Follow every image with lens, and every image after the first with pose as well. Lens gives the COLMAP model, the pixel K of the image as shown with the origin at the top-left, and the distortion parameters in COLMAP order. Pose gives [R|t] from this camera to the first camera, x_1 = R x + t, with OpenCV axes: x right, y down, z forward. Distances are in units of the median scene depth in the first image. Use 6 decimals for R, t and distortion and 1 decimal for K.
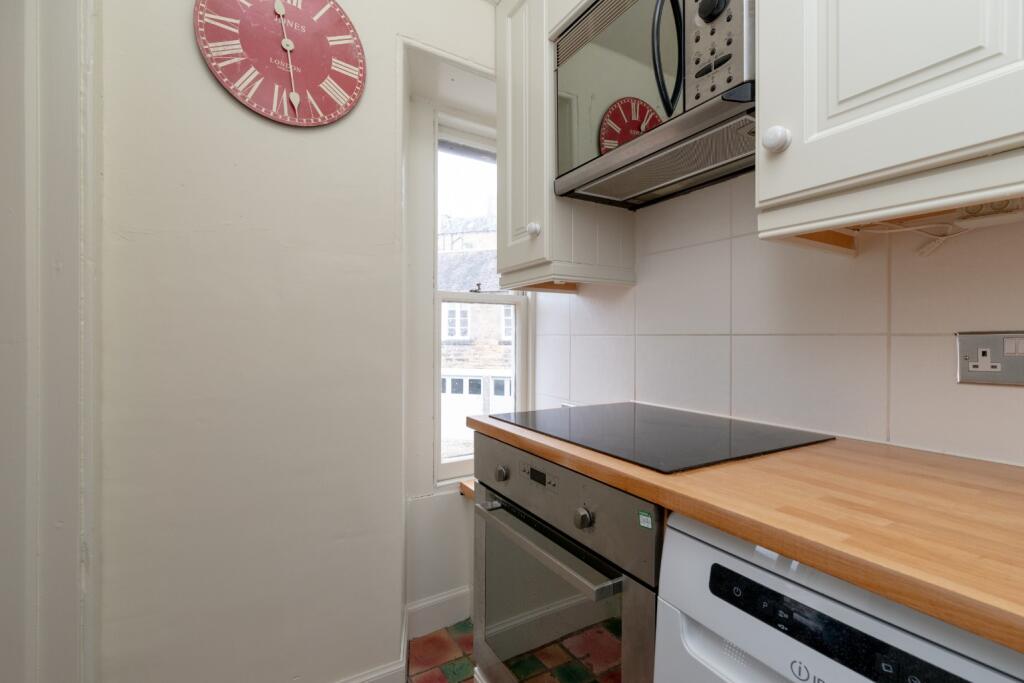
lens RADIAL K [[445.7, 0, 508.2], [0, 445.7, 339.9], [0, 0, 1]] dist [-0.000345, 0.000042]
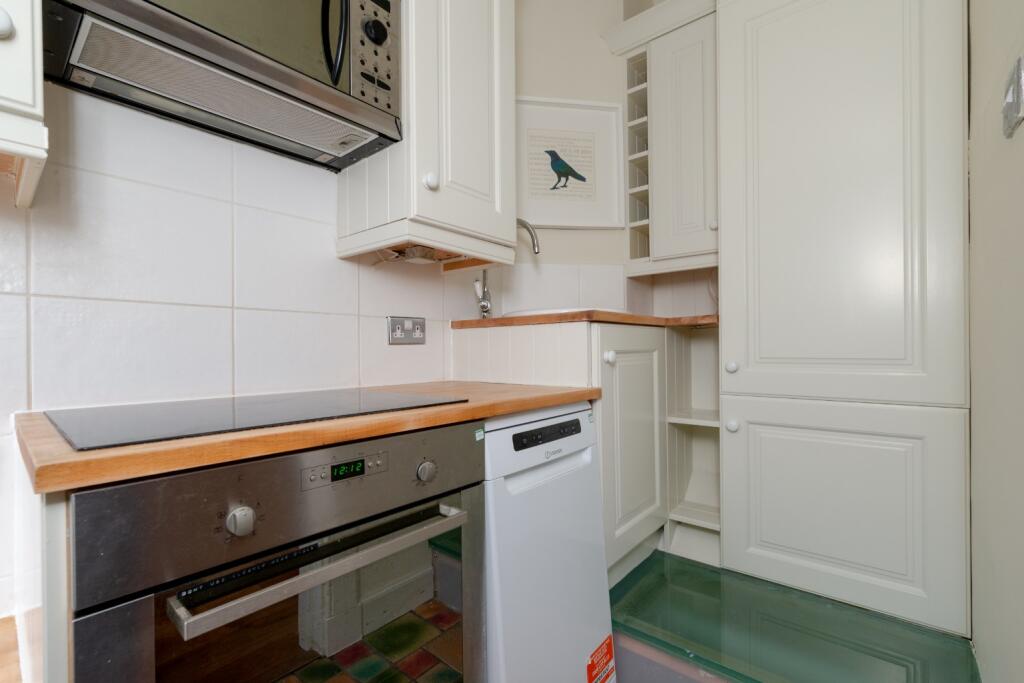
lens RADIAL K [[445.7, 0, 508.8], [0, 445.7, 347.0], [0, 0, 1]] dist [-0.000345, 0.000042]
pose [[-0.326930, 0.005810, 0.945031, -0.777135], [0.006965, 0.999969, -0.003738, 0.107553], [-0.945023, 0.005360, -0.326960, 1.042629]]
